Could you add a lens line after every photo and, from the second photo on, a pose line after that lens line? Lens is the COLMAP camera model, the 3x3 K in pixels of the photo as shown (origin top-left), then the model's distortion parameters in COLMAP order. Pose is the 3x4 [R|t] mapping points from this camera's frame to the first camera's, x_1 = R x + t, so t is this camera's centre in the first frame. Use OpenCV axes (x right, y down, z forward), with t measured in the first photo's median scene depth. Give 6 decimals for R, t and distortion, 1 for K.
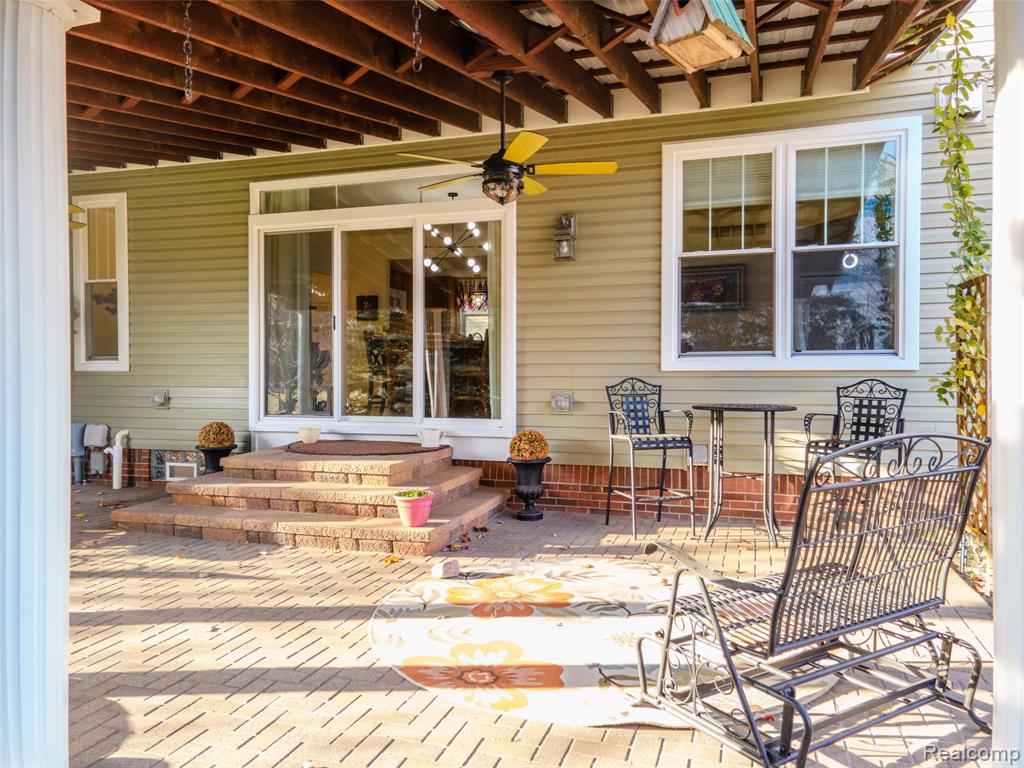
lens RADIAL K [[741.2, 0, 512.0], [0, 741.2, 384.0], [0, 0, 1]] dist [0.034498, 0.005287]
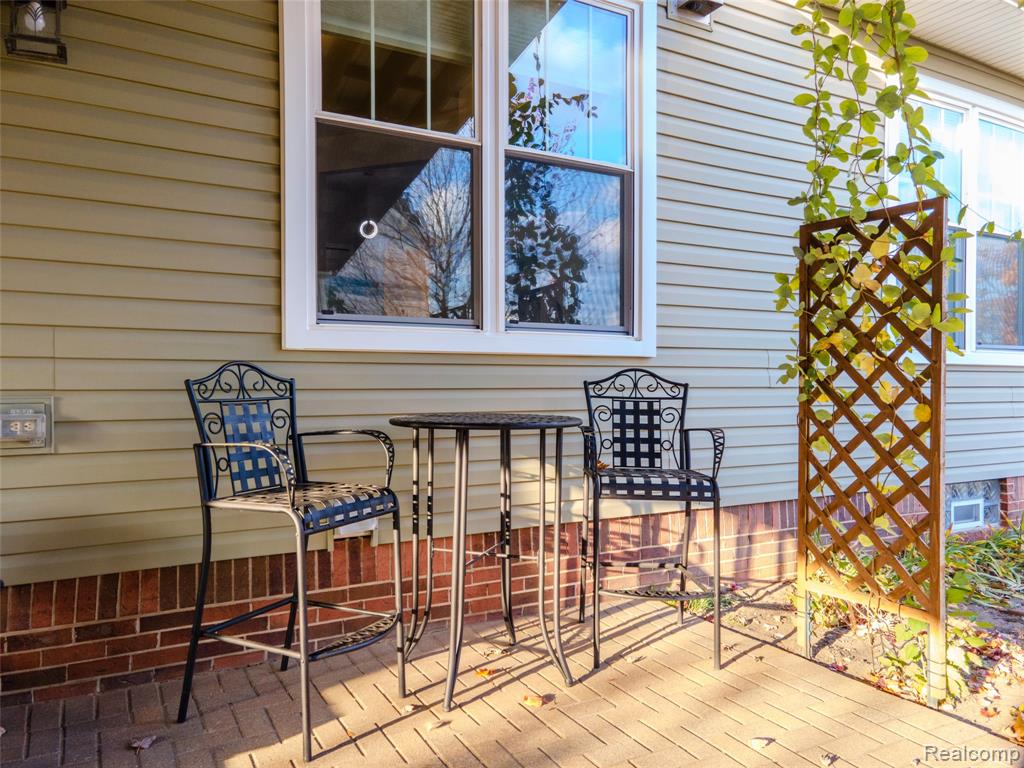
lens RADIAL K [[741.2, 0, 512.0], [0, 741.2, 384.0], [0, 0, 1]] dist [0.034498, 0.005287]
pose [[0.680155, -0.001737, 0.733066, -0.050111], [0.005774, 0.999979, -0.002988, 0.007057], [-0.733046, 0.006265, 0.680151, 0.584226]]
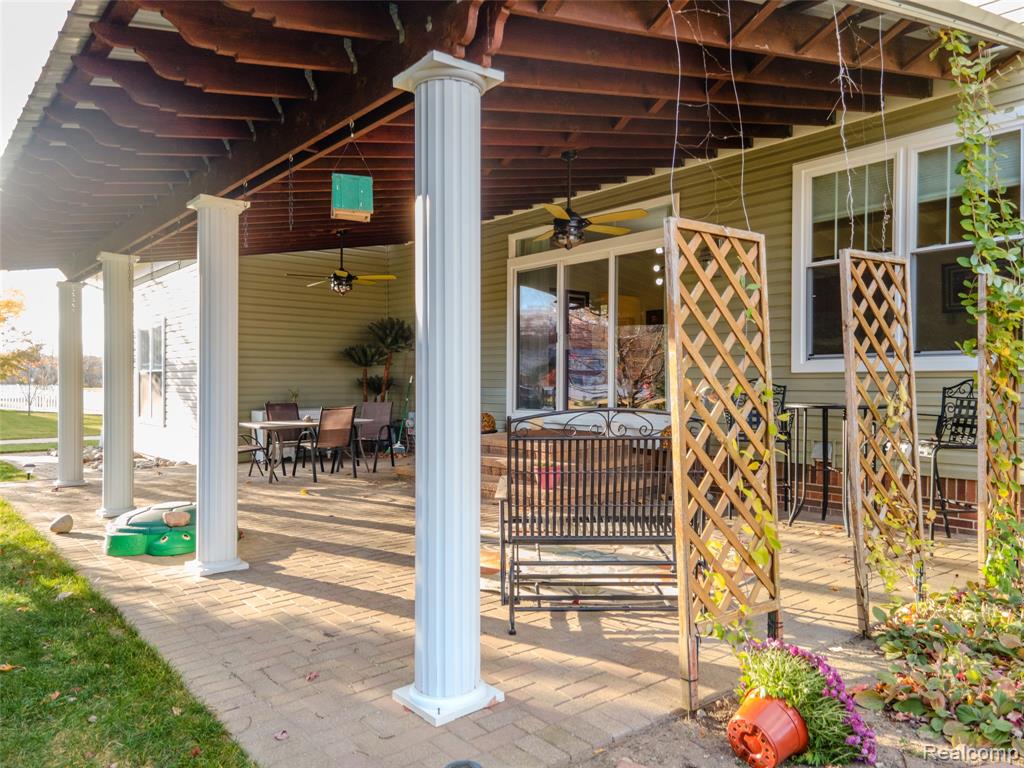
lens RADIAL K [[741.2, 0, 512.0], [0, 741.2, 384.0], [0, 0, 1]] dist [0.034498, 0.005287]
pose [[0.842095, -0.000988, -0.539328, 0.456603], [-0.000563, 0.999996, -0.002712, 0.002171], [0.539329, 0.002588, 0.842091, -0.145995]]
